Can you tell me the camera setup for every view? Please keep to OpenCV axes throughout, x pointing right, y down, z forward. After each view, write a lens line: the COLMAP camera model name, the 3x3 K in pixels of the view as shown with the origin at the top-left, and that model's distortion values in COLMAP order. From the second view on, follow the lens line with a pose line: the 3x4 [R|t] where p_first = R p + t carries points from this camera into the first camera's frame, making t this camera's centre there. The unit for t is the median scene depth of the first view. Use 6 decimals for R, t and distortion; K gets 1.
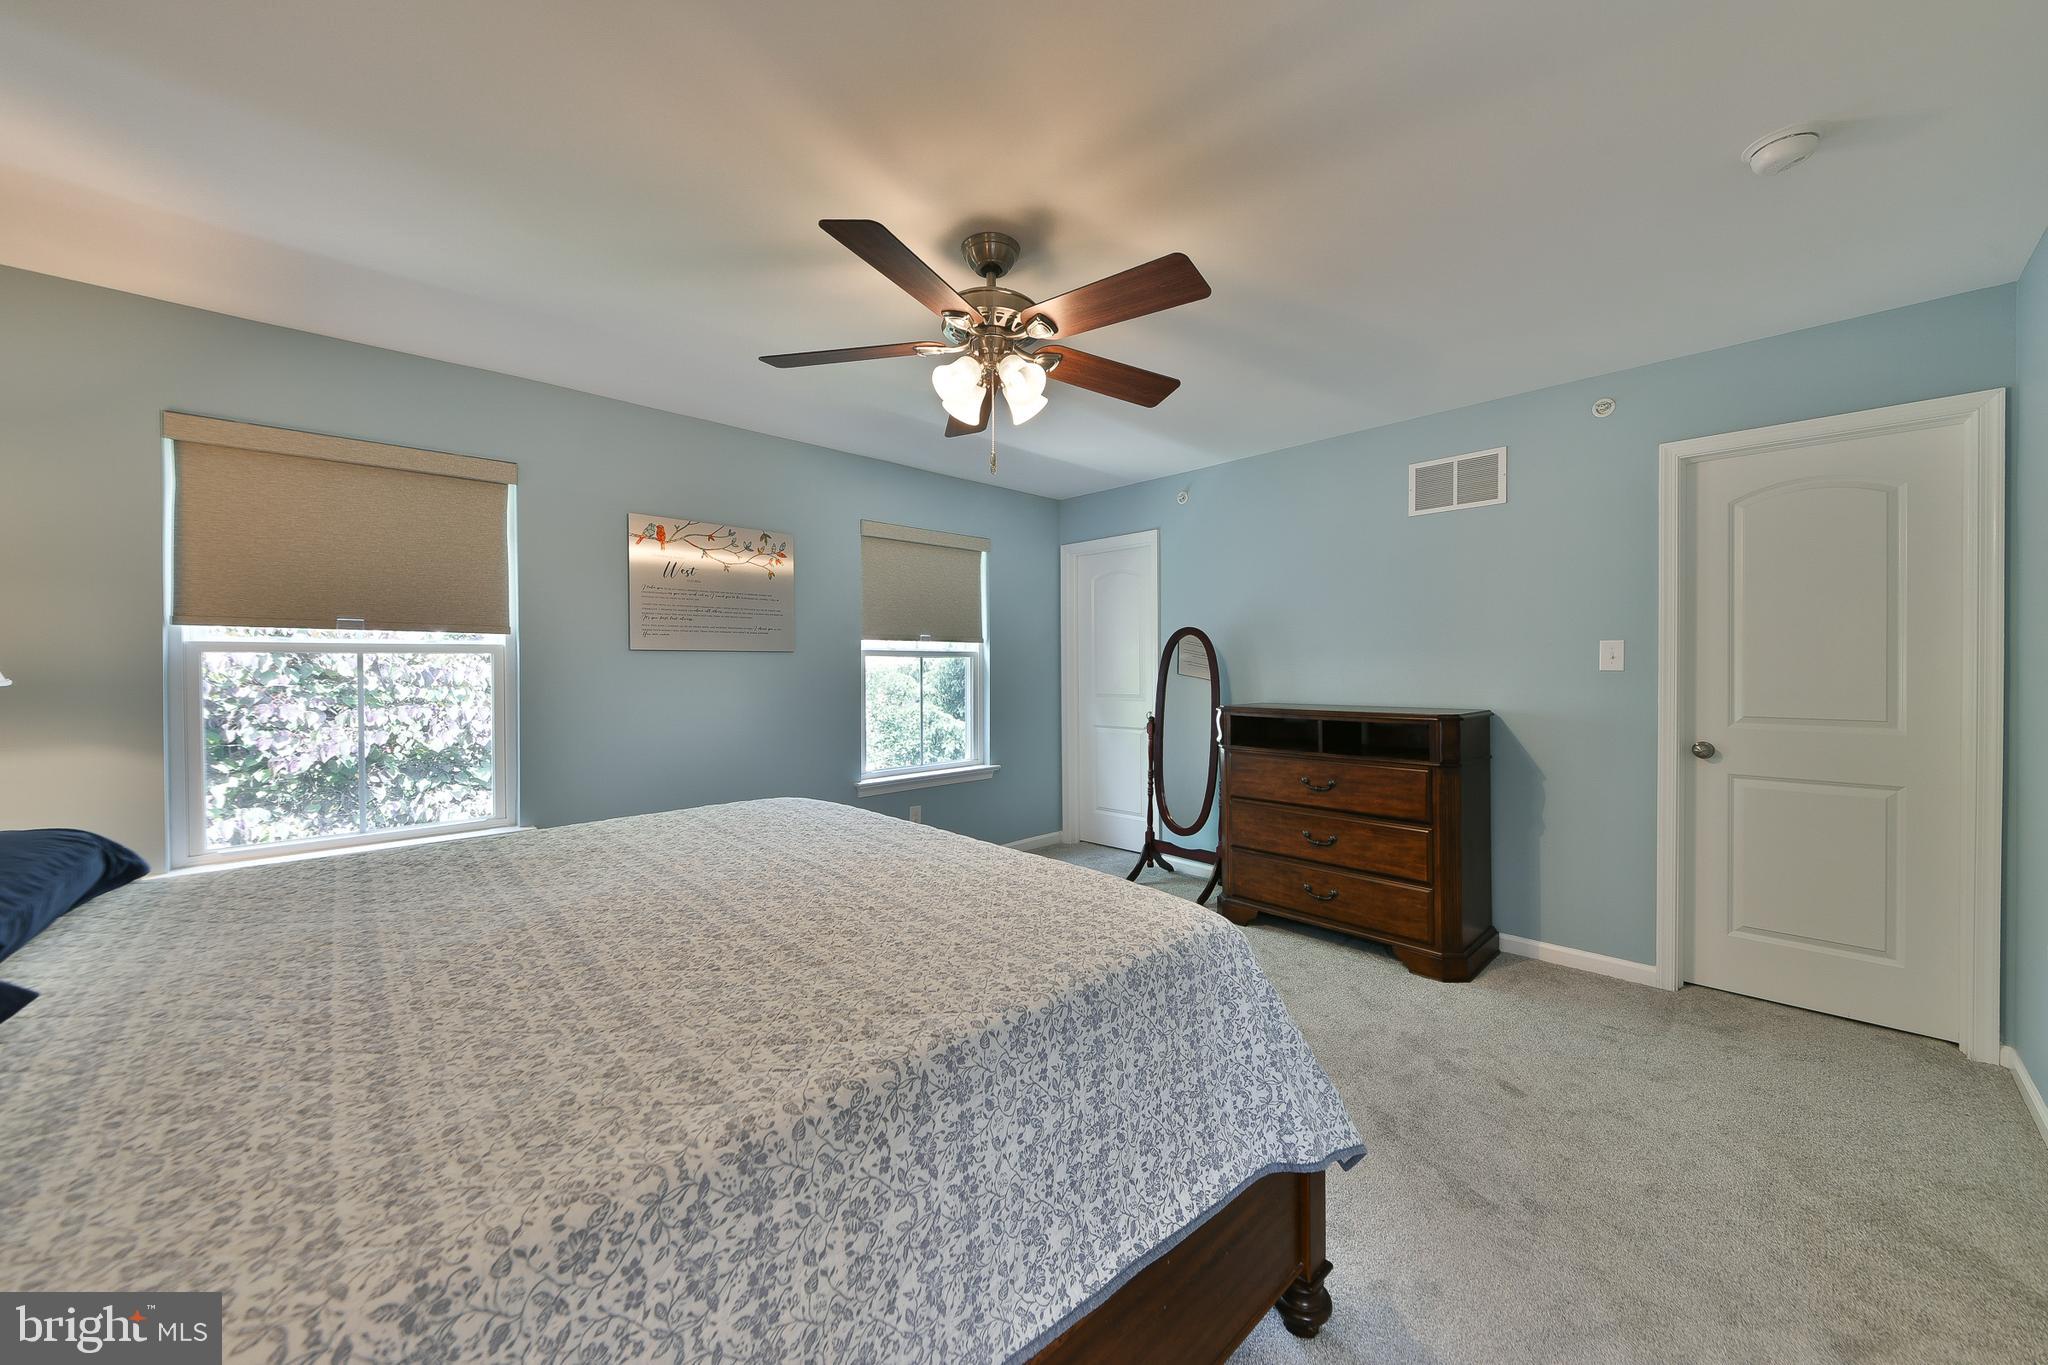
lens RADIAL K [[767.0, 0, 1013.1], [0, 767.0, 671.8], [0, 0, 1]] dist [0.000645, -0.000571]
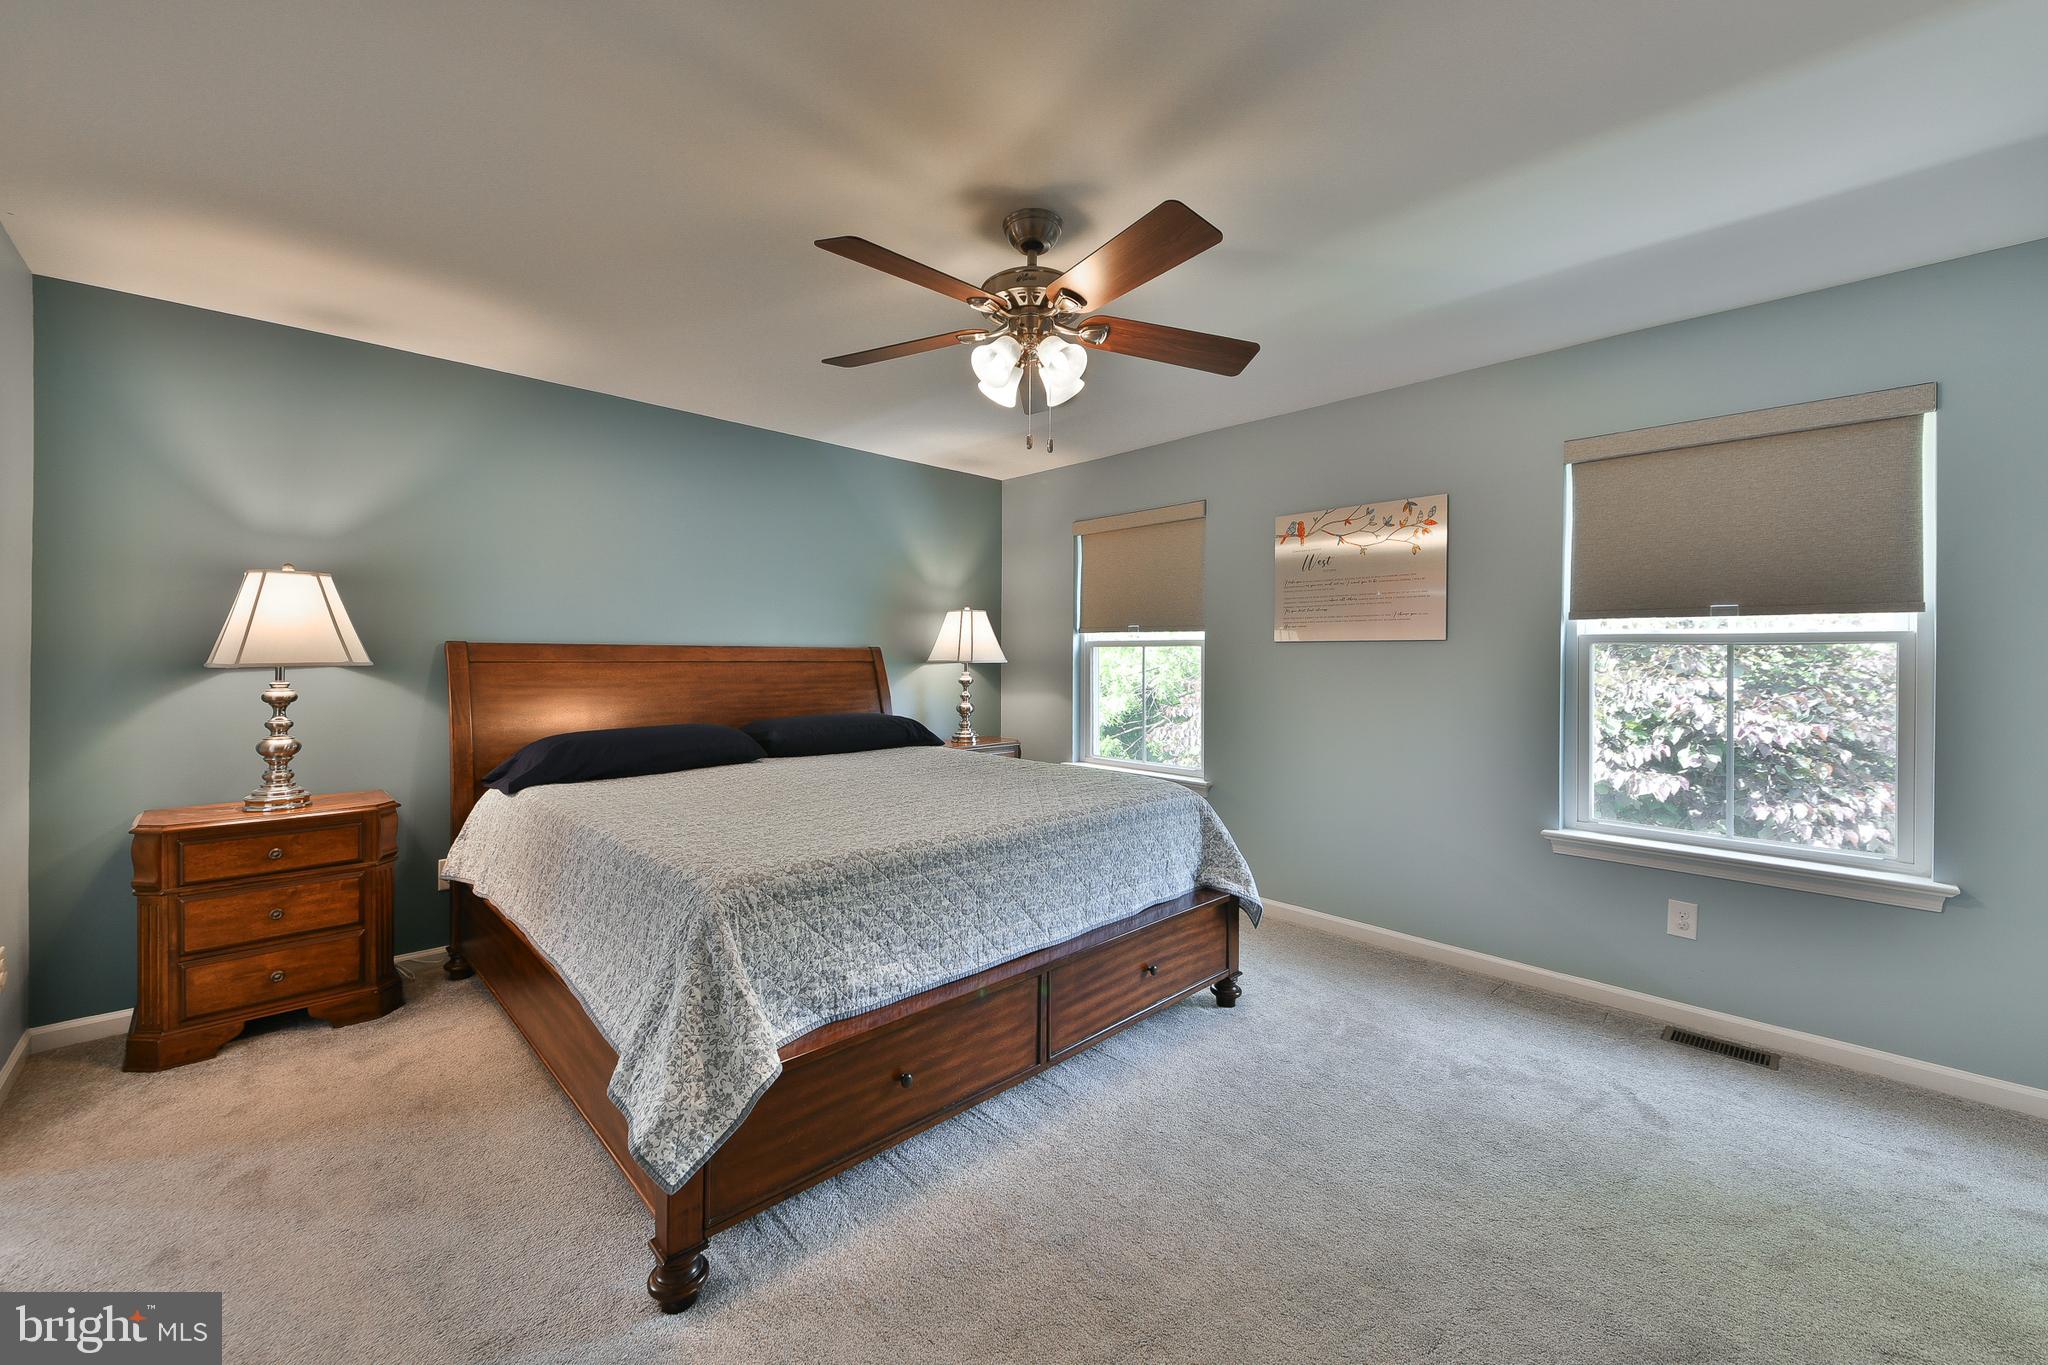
lens RADIAL K [[794.1, 0, 1021.4], [0, 794.1, 662.3], [0, 0, 1]] dist [0.000378, -0.000143]
pose [[-0.001502, 0.011434, -0.999934, 0.474014], [-0.008722, 0.999896, 0.011446, -0.007231], [0.999961, 0.008739, -0.001402, 0.483135]]
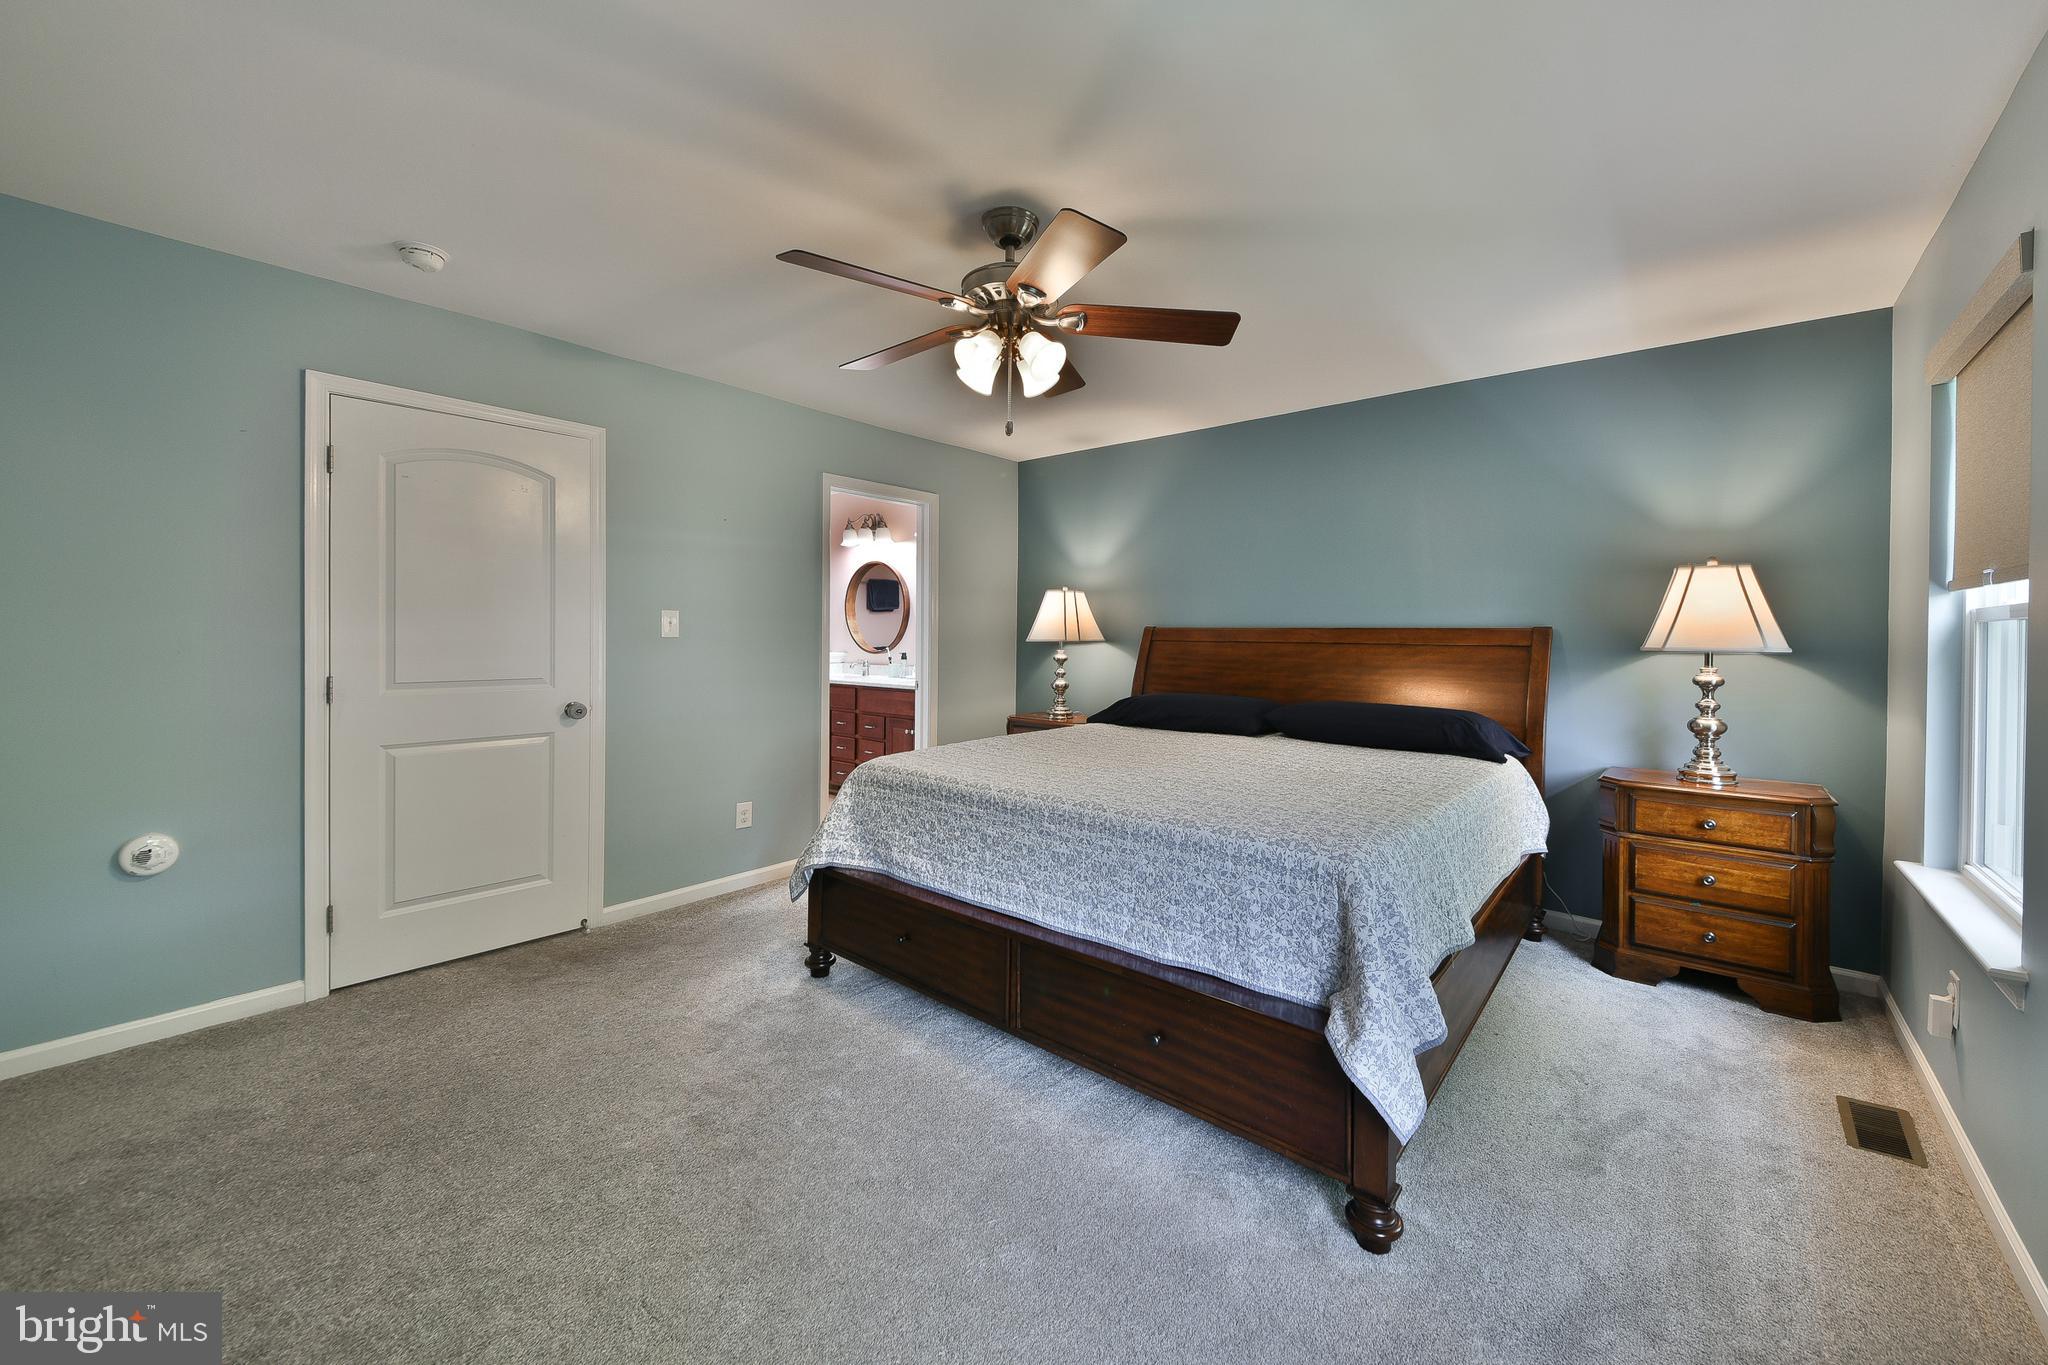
lens RADIAL K [[794.1, 0, 1105.1], [0, 794.1, 647.2], [0, 0, 1]] dist [0.000378, -0.000143]
pose [[-0.991197, -0.001982, -0.132378, -0.005911], [-0.004535, 0.999809, 0.018985, -0.006064], [0.132315, 0.019418, -0.991018, 1.003569]]
